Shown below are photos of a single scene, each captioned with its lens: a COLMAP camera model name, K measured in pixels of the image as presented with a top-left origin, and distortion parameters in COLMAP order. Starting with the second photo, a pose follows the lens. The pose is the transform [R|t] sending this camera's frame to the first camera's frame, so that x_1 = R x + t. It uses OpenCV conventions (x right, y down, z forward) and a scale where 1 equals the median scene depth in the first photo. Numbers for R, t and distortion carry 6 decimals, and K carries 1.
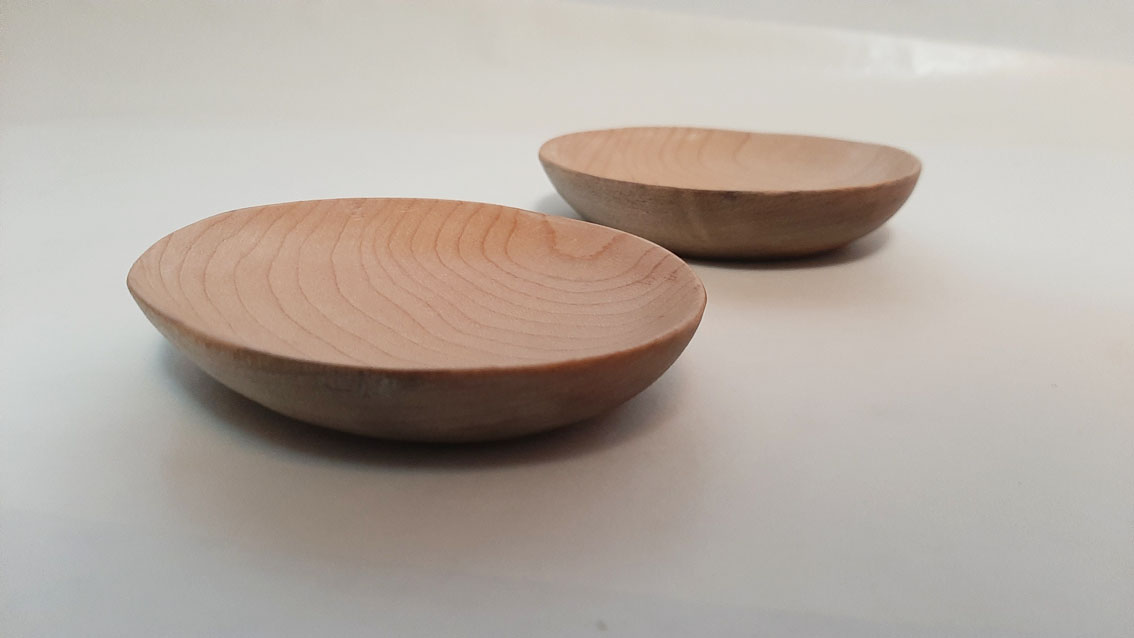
lens RADIAL K [[862.6, 0, 573.3], [0, 862.6, 309.8], [0, 0, 1]] dist [0.004683, -0.011443]
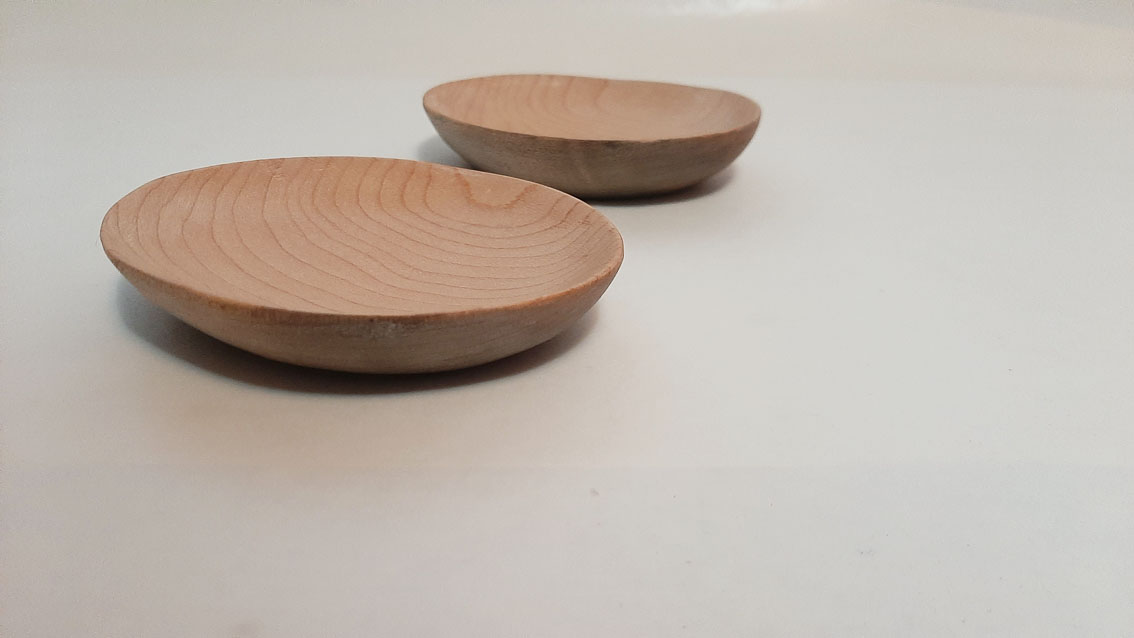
lens RADIAL K [[862.6, 0, 572.5], [0, 862.6, 315.4], [0, 0, 1]] dist [0.004683, -0.011443]
pose [[0.976388, -0.073627, 0.203090, -0.127554], [0.054299, 0.993589, 0.099156, -0.023064], [-0.209089, -0.085787, 0.974127, -0.143023]]
